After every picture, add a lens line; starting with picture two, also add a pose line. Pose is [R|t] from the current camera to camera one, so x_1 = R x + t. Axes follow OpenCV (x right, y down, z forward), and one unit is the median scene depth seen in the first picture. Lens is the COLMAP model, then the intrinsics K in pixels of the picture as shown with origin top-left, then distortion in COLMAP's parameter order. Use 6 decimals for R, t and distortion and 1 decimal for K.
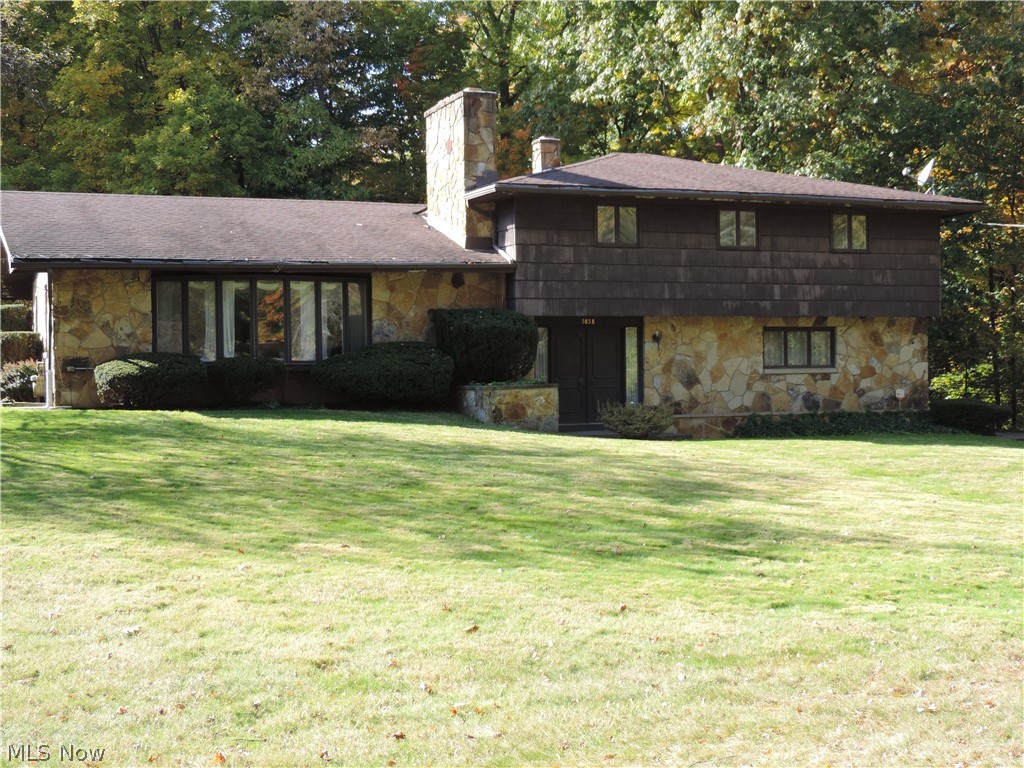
lens RADIAL K [[1406.7, 0, 512.0], [0, 1406.7, 384.0], [0, 0, 1]] dist [-0.083192, 0.042551]
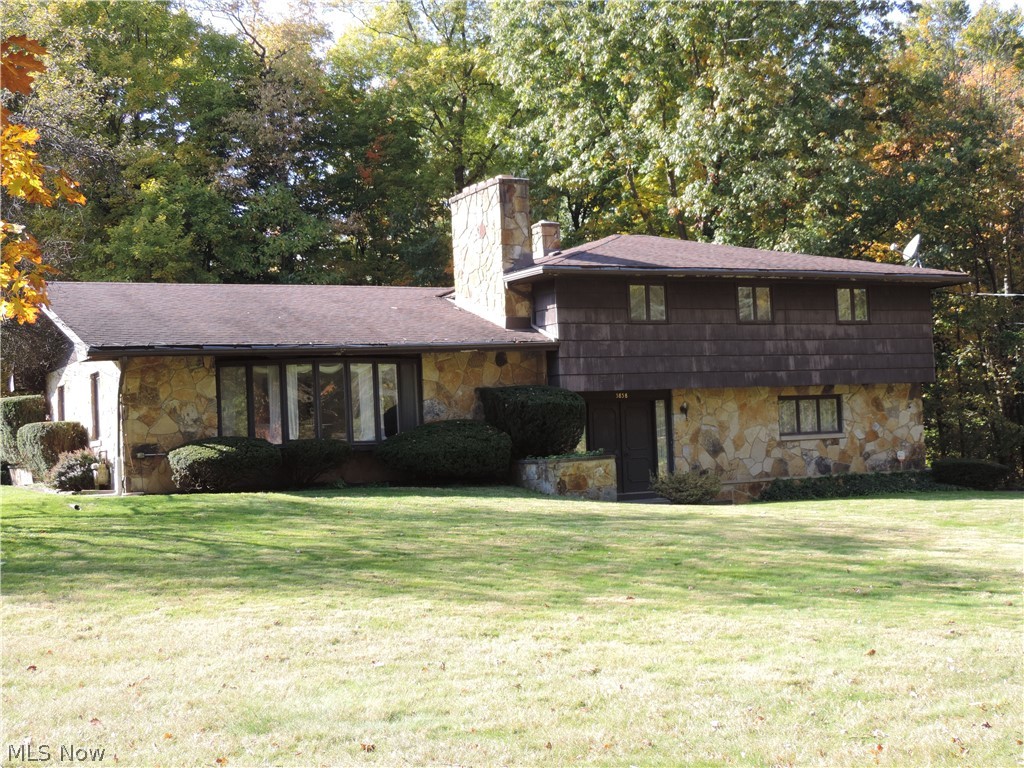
lens RADIAL K [[1406.7, 0, 512.0], [0, 1406.7, 384.0], [0, 0, 1]] dist [-0.083192, 0.042551]
pose [[0.994948, -0.027551, 0.096540, -0.124833], [0.033161, 0.997823, -0.056998, 0.003665], [-0.094759, 0.059912, 0.993696, -0.028733]]
